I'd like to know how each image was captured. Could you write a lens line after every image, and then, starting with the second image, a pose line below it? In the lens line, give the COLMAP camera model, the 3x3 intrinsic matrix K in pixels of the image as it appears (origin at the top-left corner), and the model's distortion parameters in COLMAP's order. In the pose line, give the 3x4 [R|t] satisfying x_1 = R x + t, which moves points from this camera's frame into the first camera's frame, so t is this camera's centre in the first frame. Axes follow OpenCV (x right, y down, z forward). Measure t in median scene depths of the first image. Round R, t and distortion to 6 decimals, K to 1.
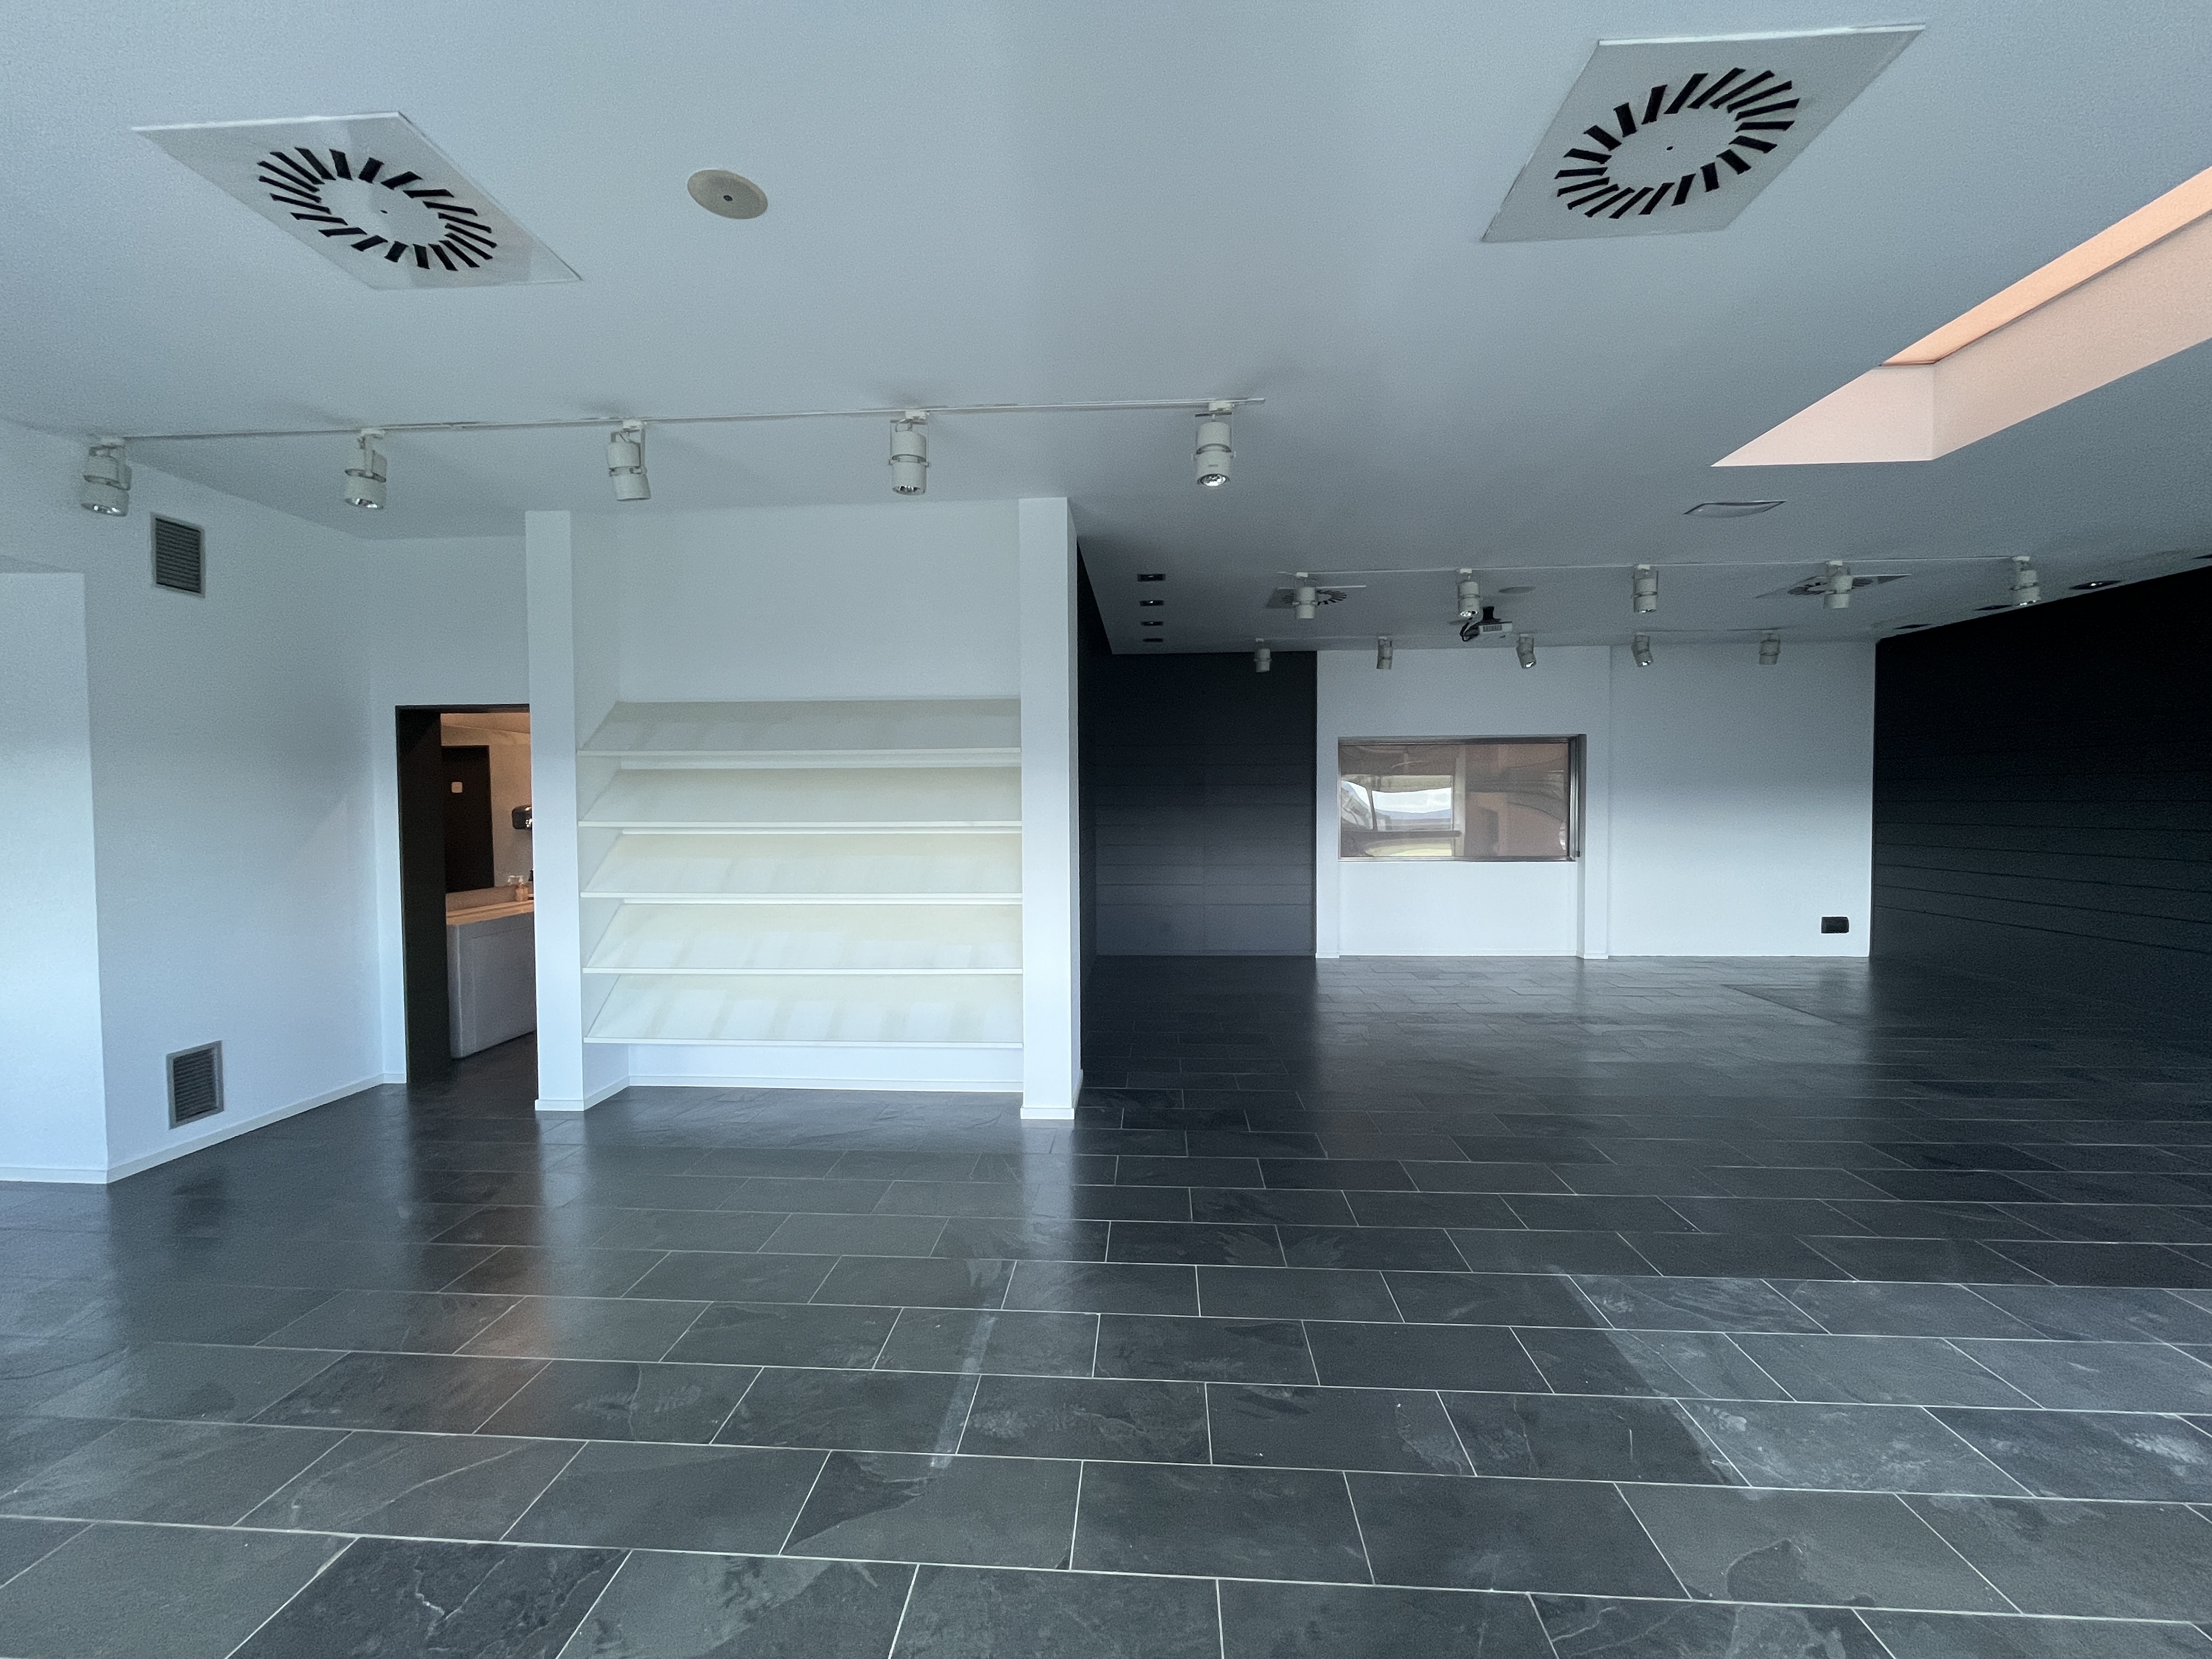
lens RADIAL K [[896.1, 0, 1102.5], [0, 896.1, 830.8], [0, 0, 1]] dist [-0.001296, -0.000505]
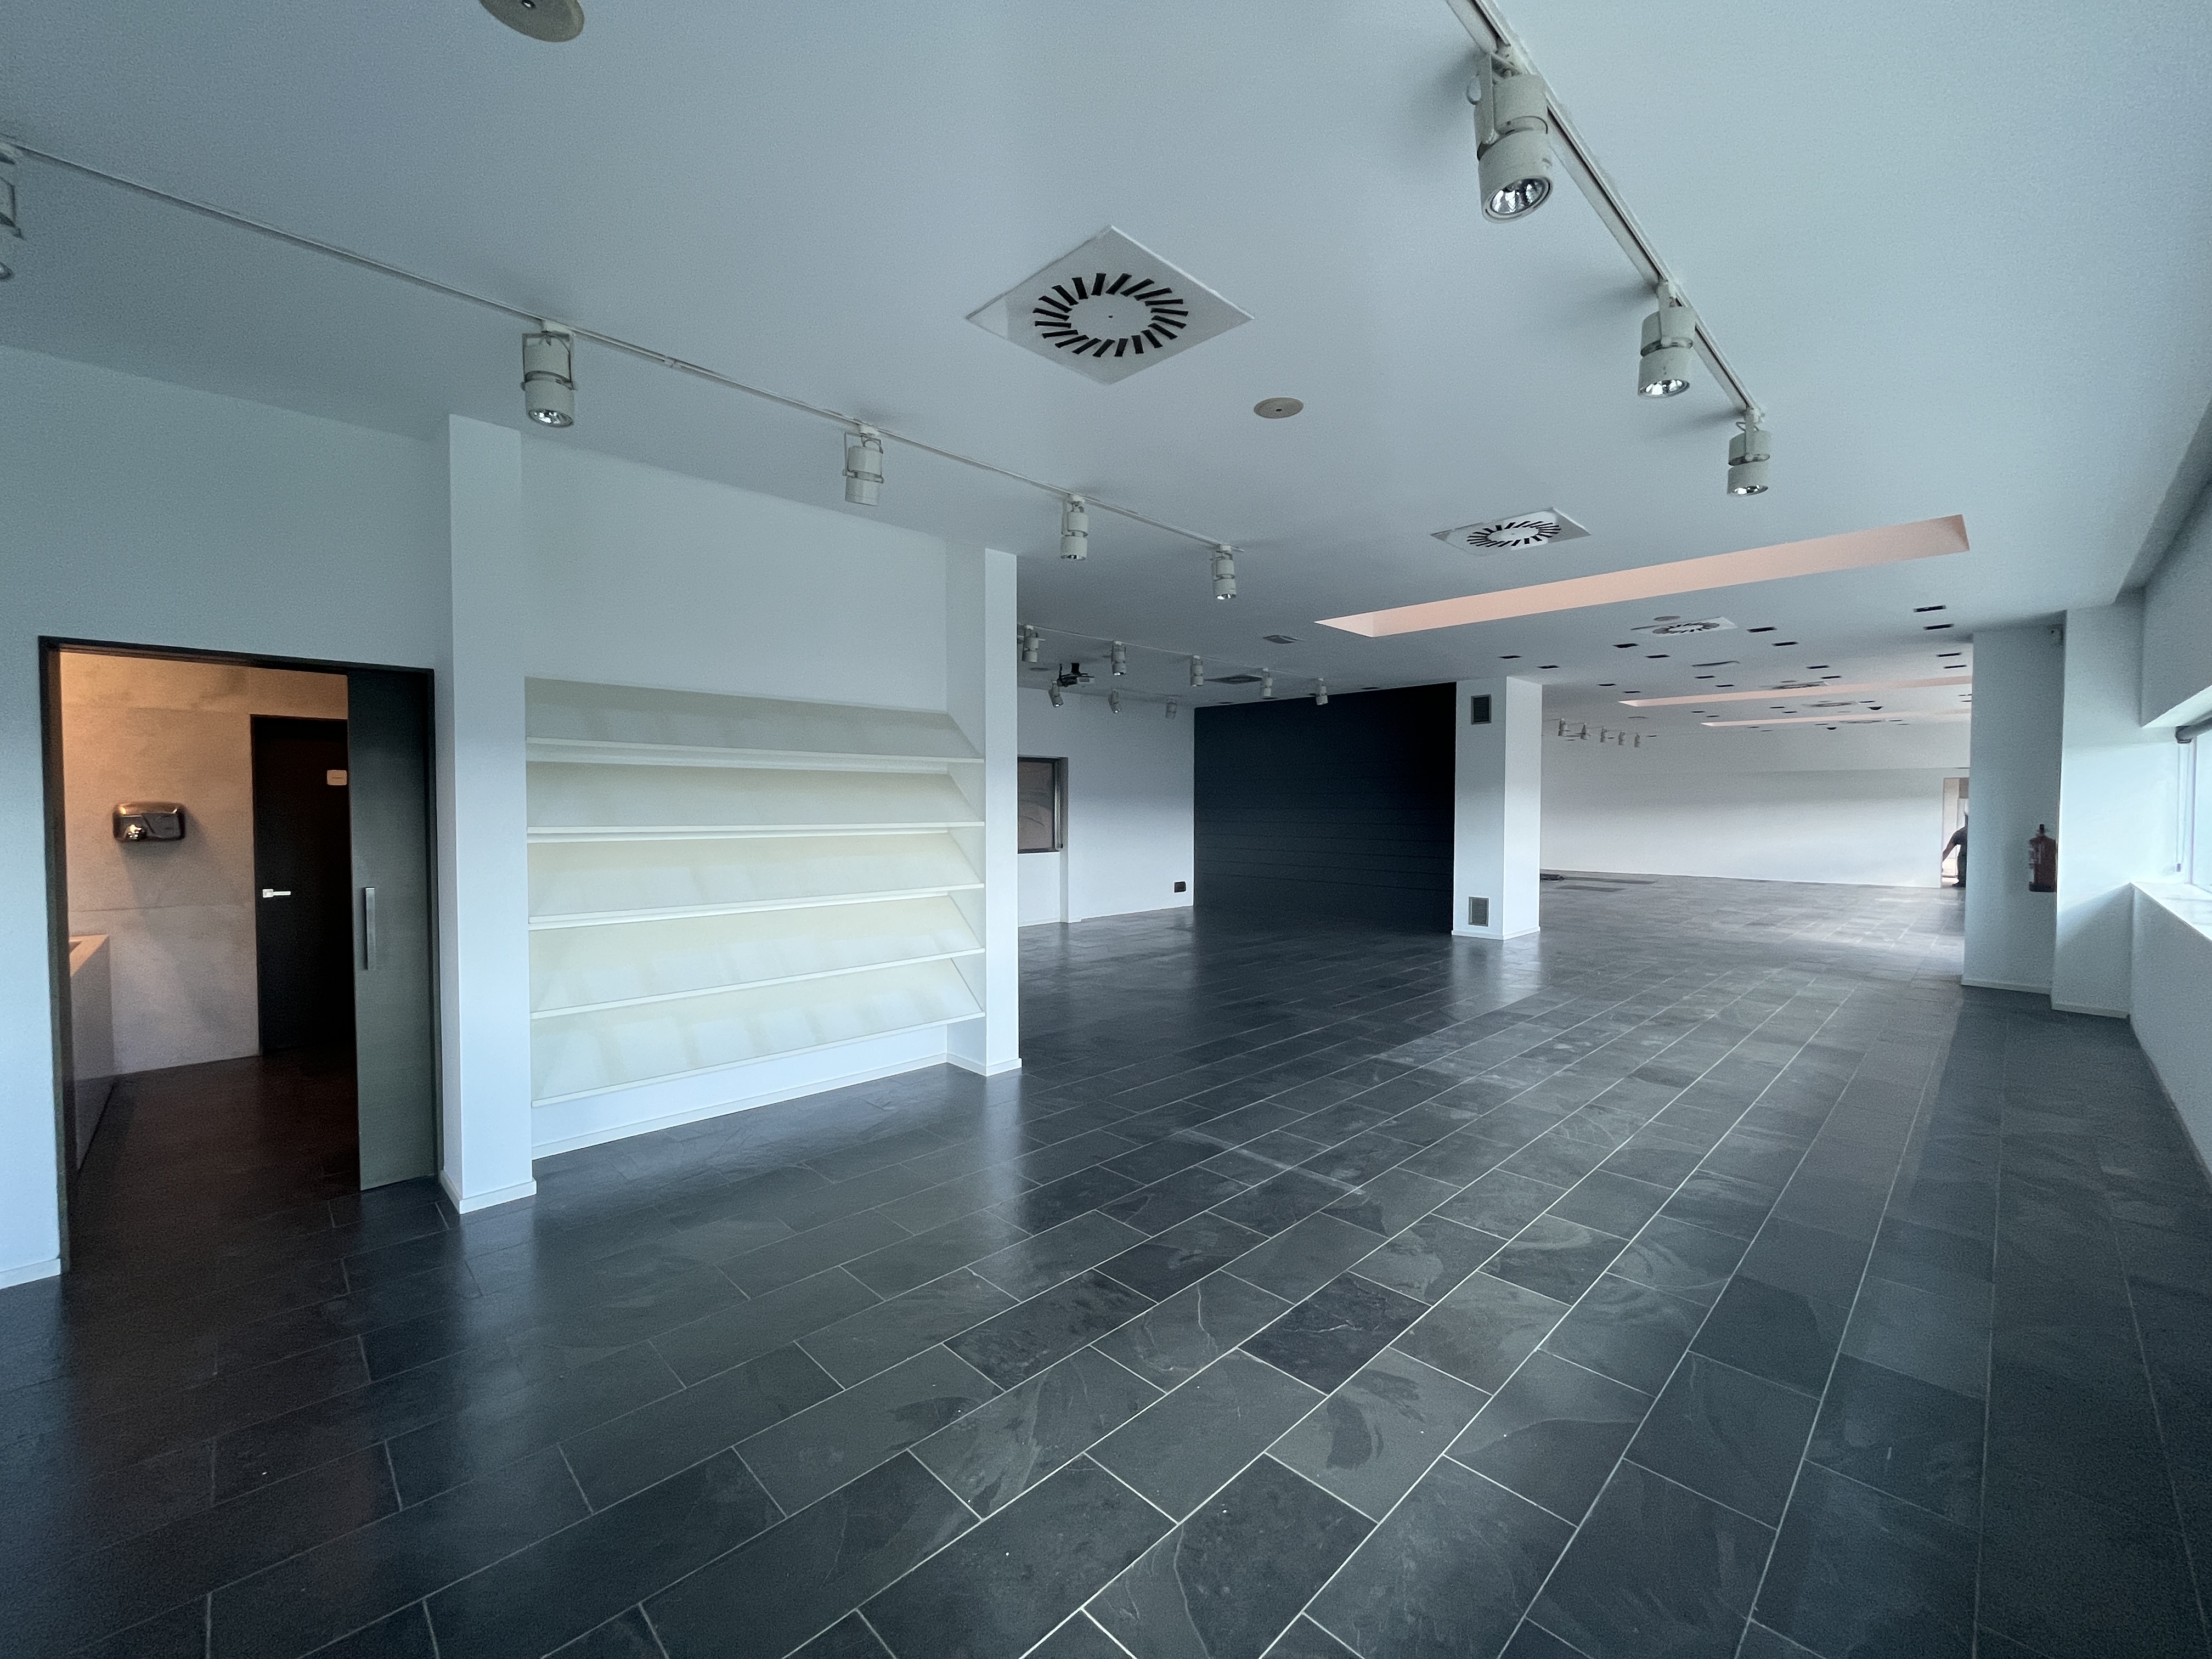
lens RADIAL K [[896.1, 0, 1102.5], [0, 896.1, 830.8], [0, 0, 1]] dist [-0.001296, -0.000505]
pose [[0.667207, -0.014769, 0.744726, -0.847009], [0.018128, 0.999829, 0.003586, -0.000882], [-0.744652, 0.011108, 0.667361, 0.101706]]
